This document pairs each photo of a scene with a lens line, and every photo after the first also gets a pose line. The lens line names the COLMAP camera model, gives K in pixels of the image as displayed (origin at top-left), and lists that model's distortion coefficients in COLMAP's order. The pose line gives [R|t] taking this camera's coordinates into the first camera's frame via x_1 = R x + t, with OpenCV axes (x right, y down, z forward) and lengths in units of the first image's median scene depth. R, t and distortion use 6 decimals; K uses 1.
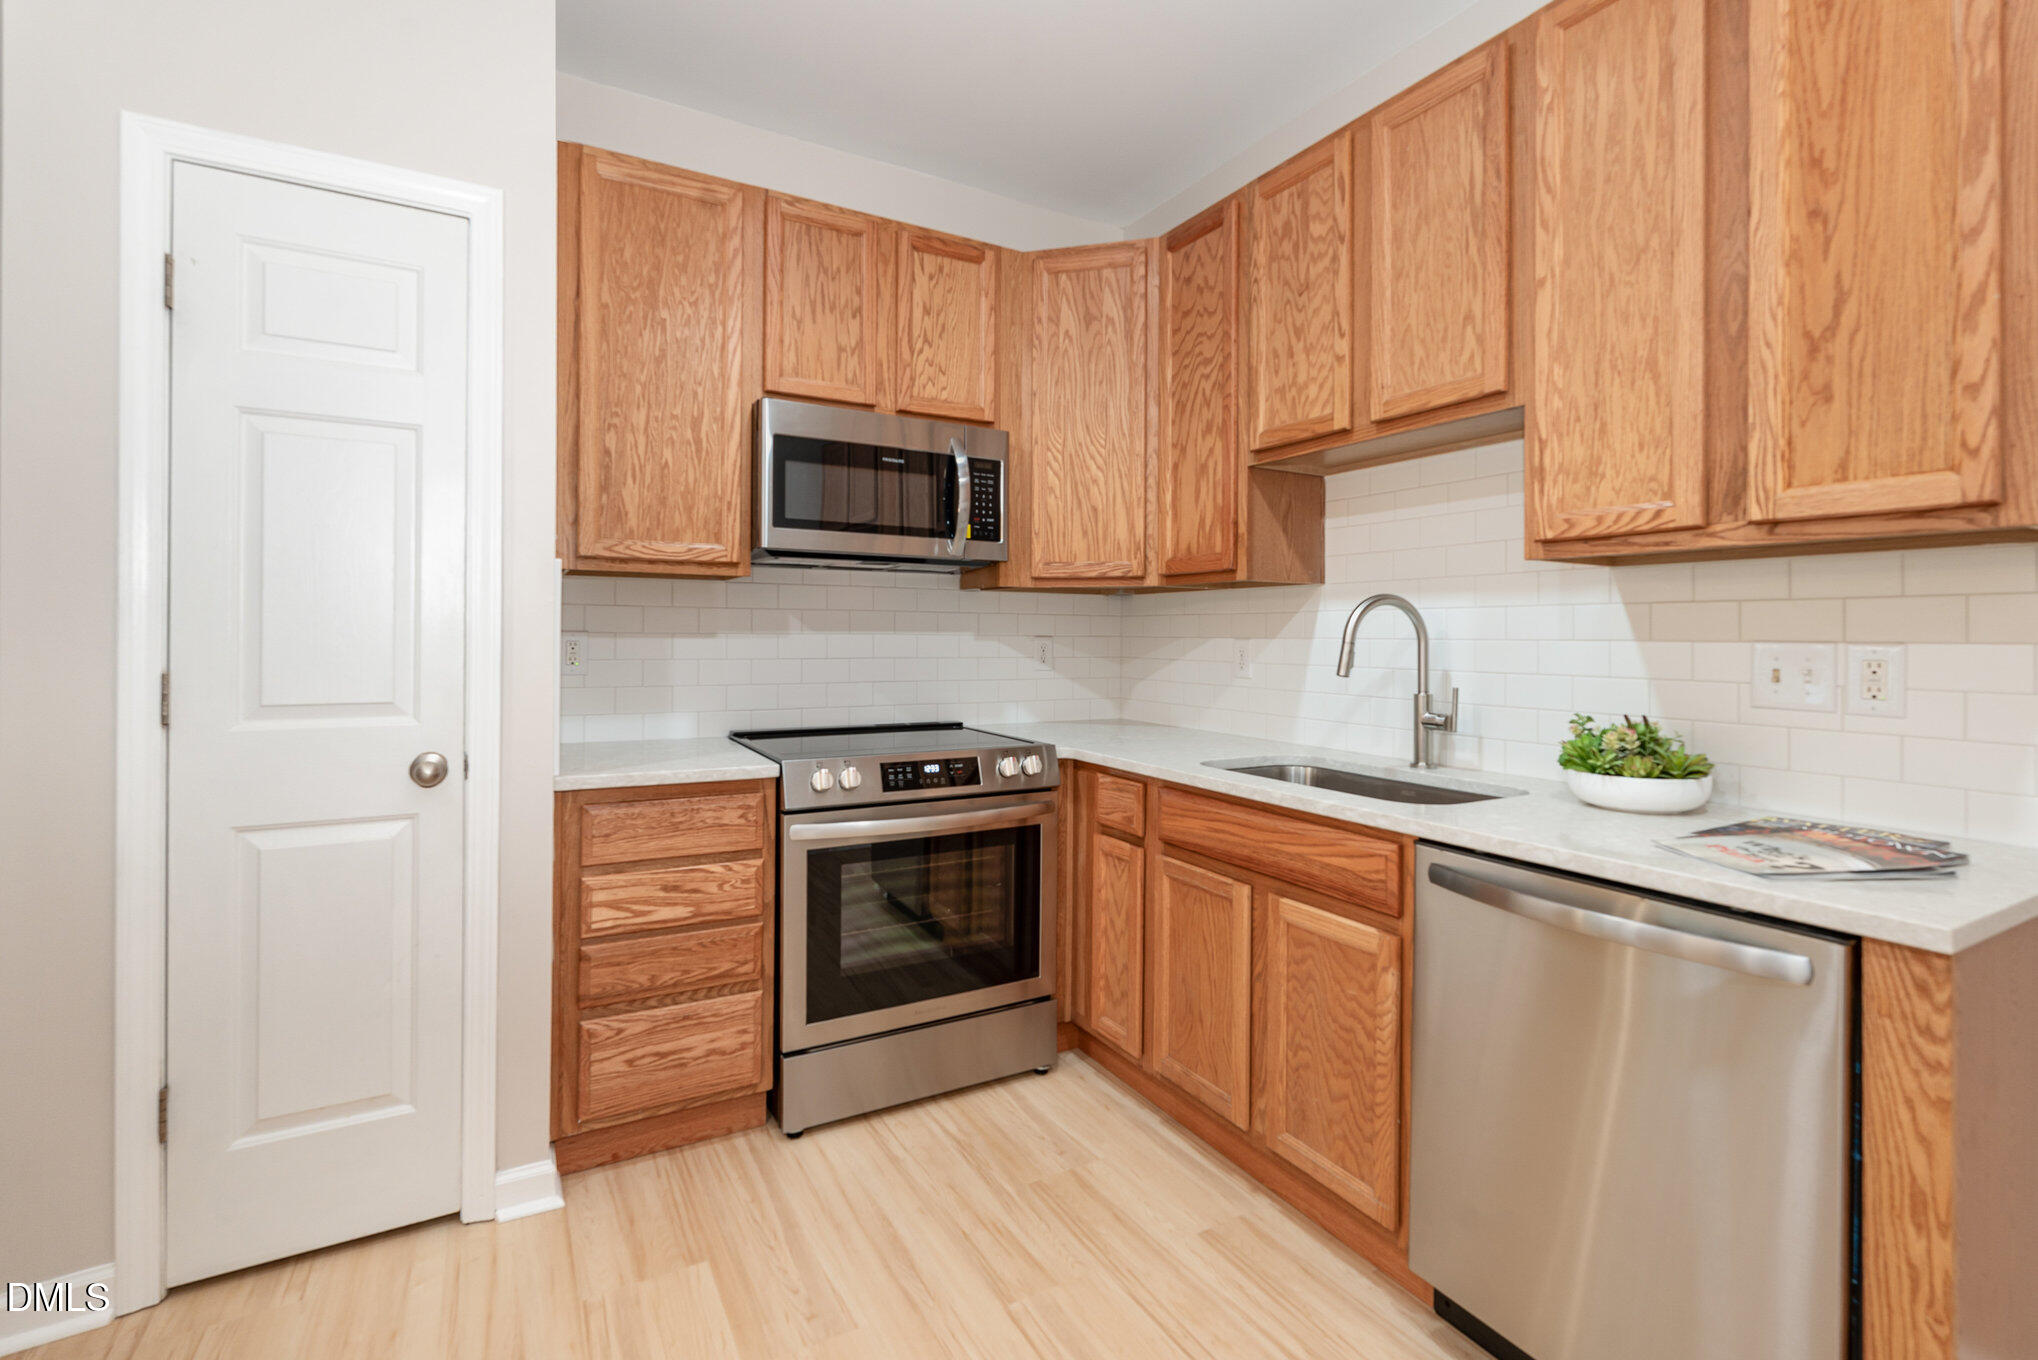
lens RADIAL K [[910.8, 0, 1025.2], [0, 910.8, 630.8], [0, 0, 1]] dist [-0.003555, 0.000184]
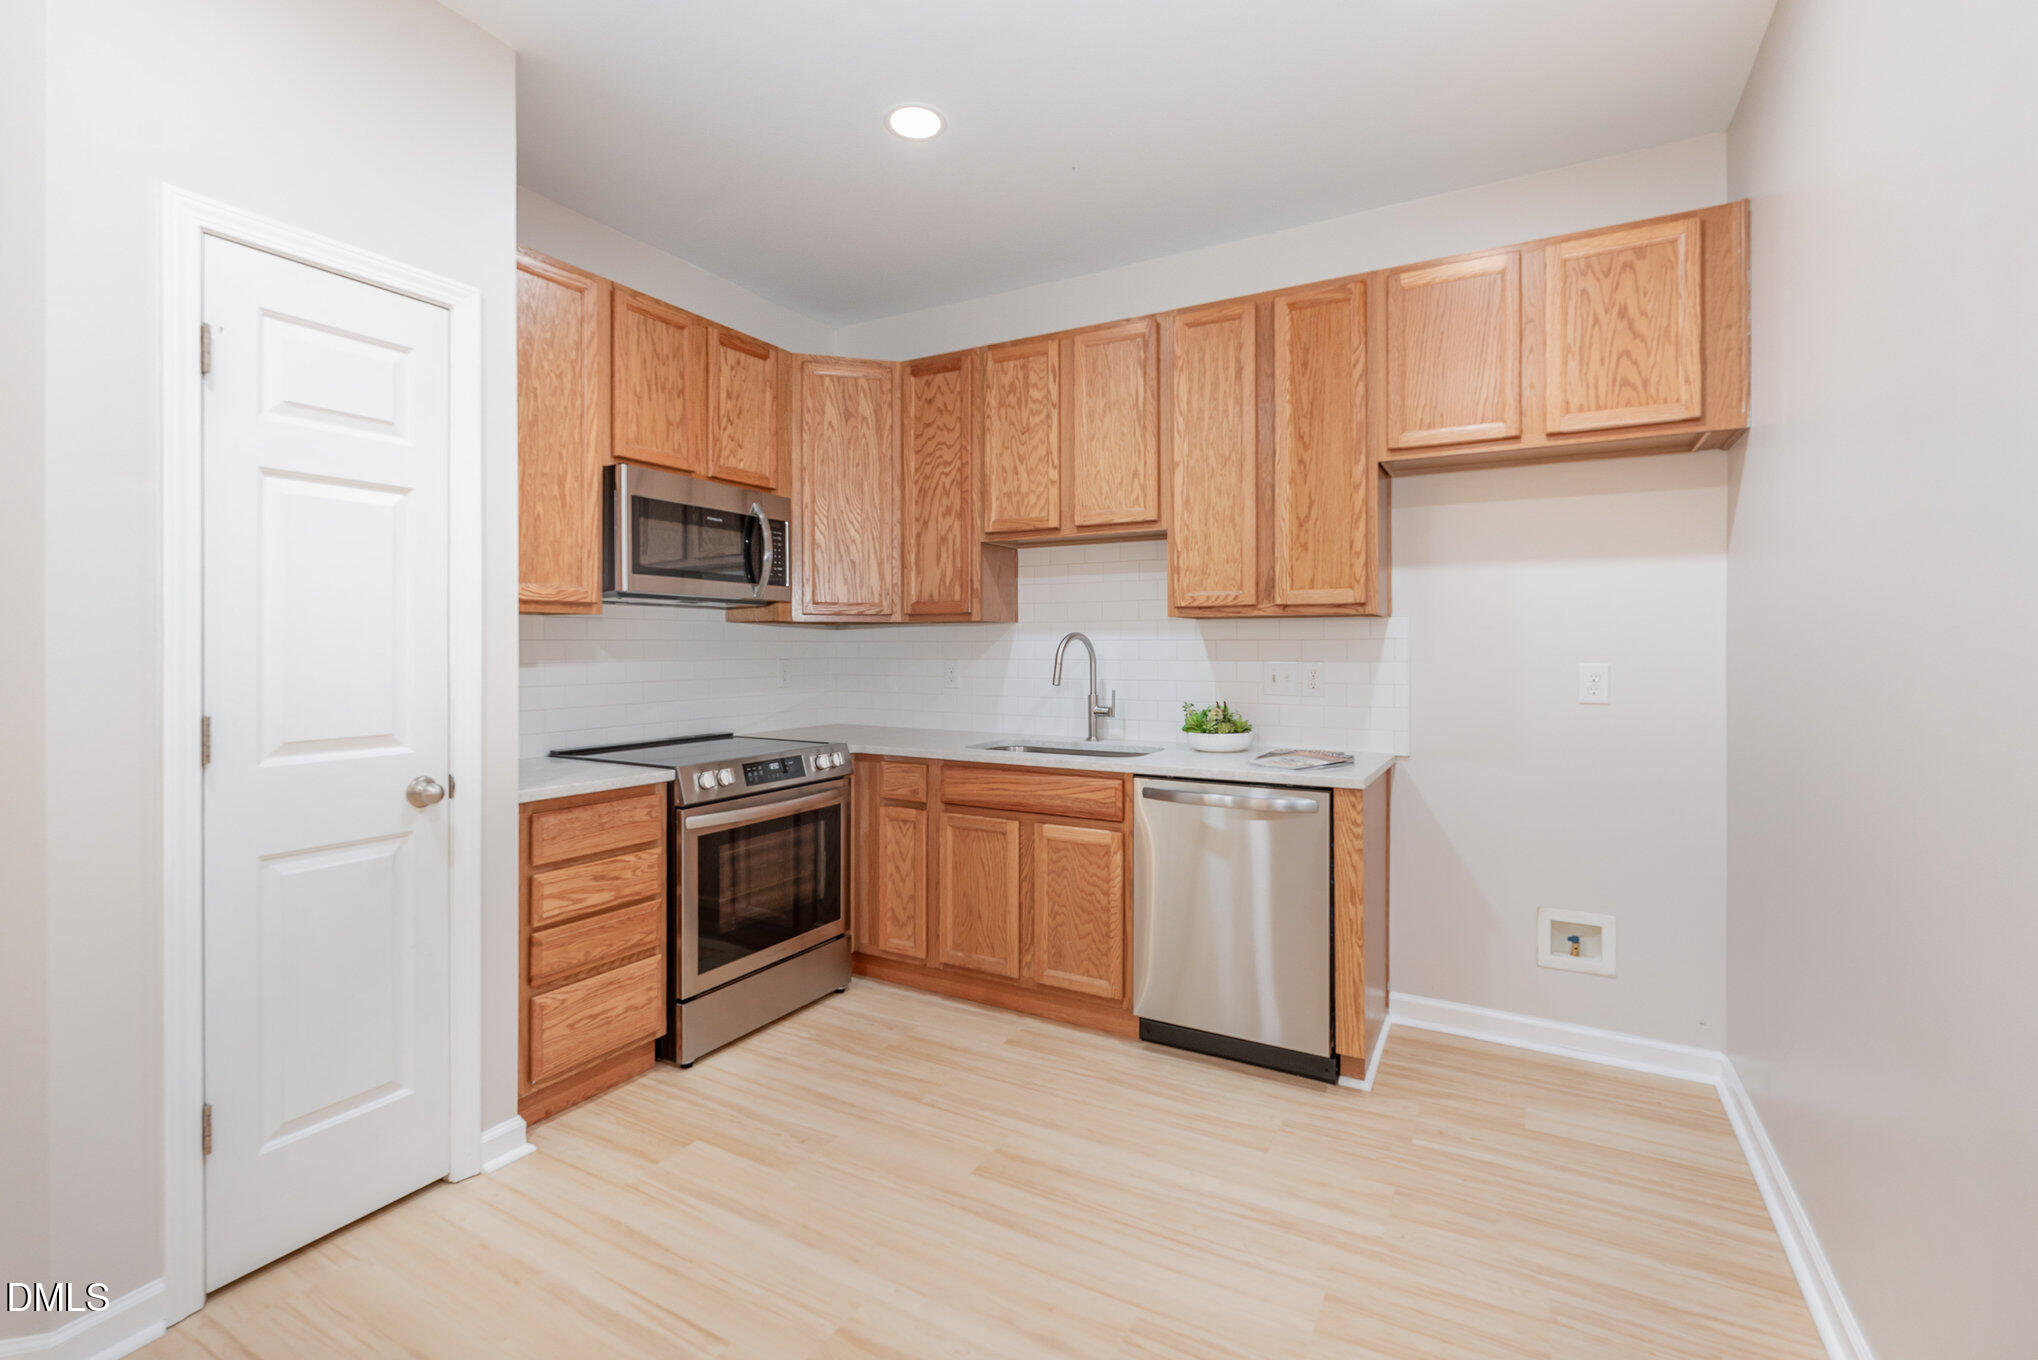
lens RADIAL K [[910.8, 0, 1027.9], [0, 910.8, 642.4], [0, 0, 1]] dist [-0.003555, 0.000184]
pose [[0.852504, -0.005715, 0.522690, -0.522365], [0.004145, 0.999983, 0.004174, -0.031300], [-0.522705, -0.001392, 0.852512, -0.319063]]
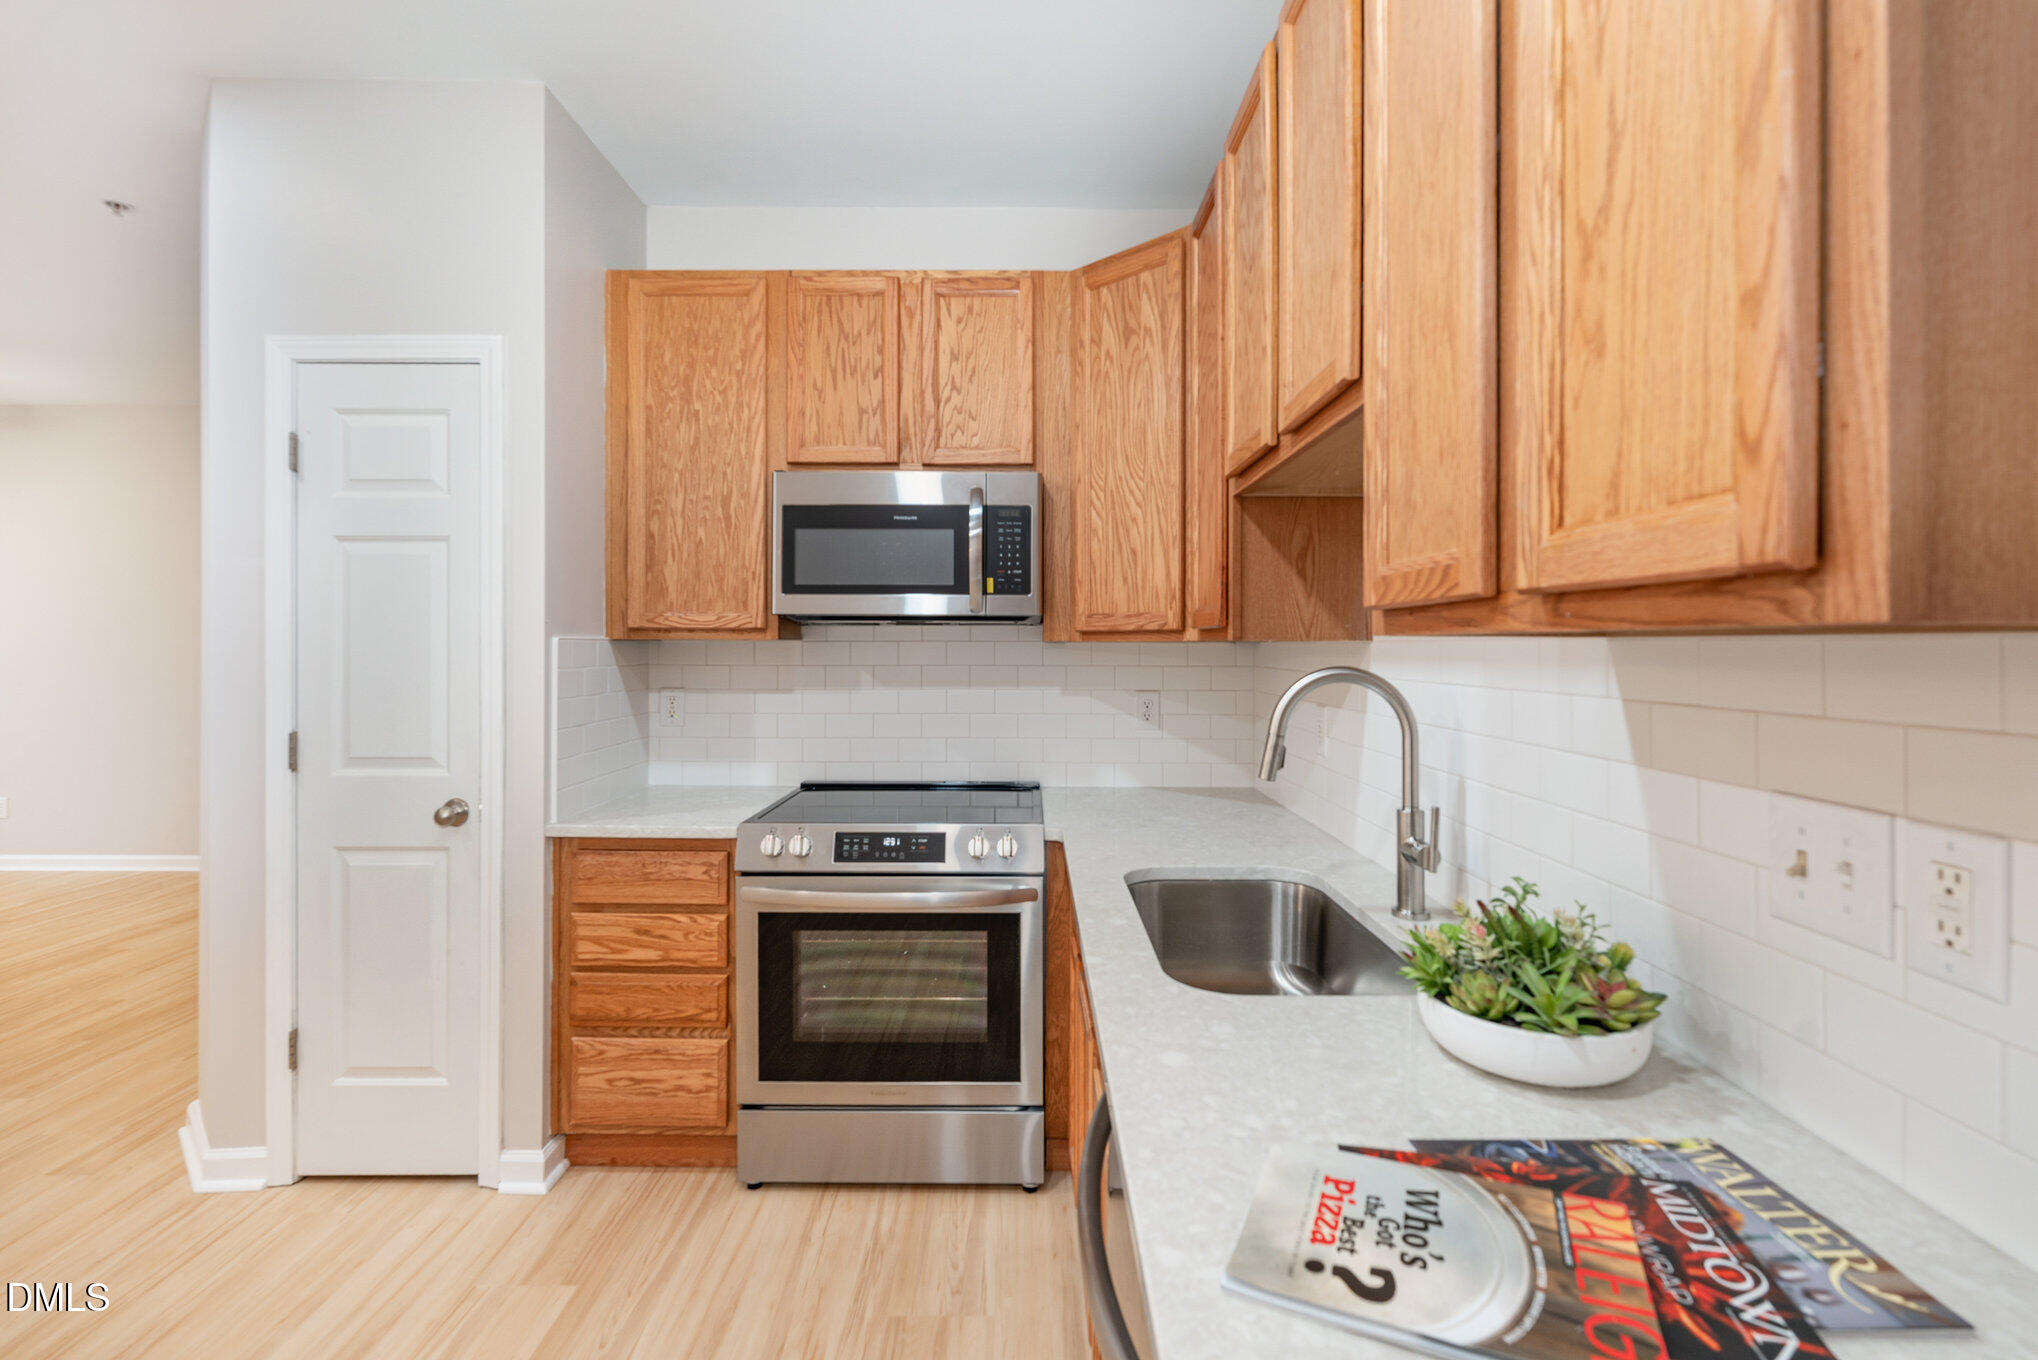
lens RADIAL K [[910.8, 0, 1034.0], [0, 910.8, 640.8], [0, 0, 1]] dist [-0.003555, 0.000184]
pose [[0.868867, -0.007596, -0.494988, 0.561748], [0.006992, 0.999971, -0.003073, -0.062800], [0.494997, -0.000791, 0.868894, 0.268615]]
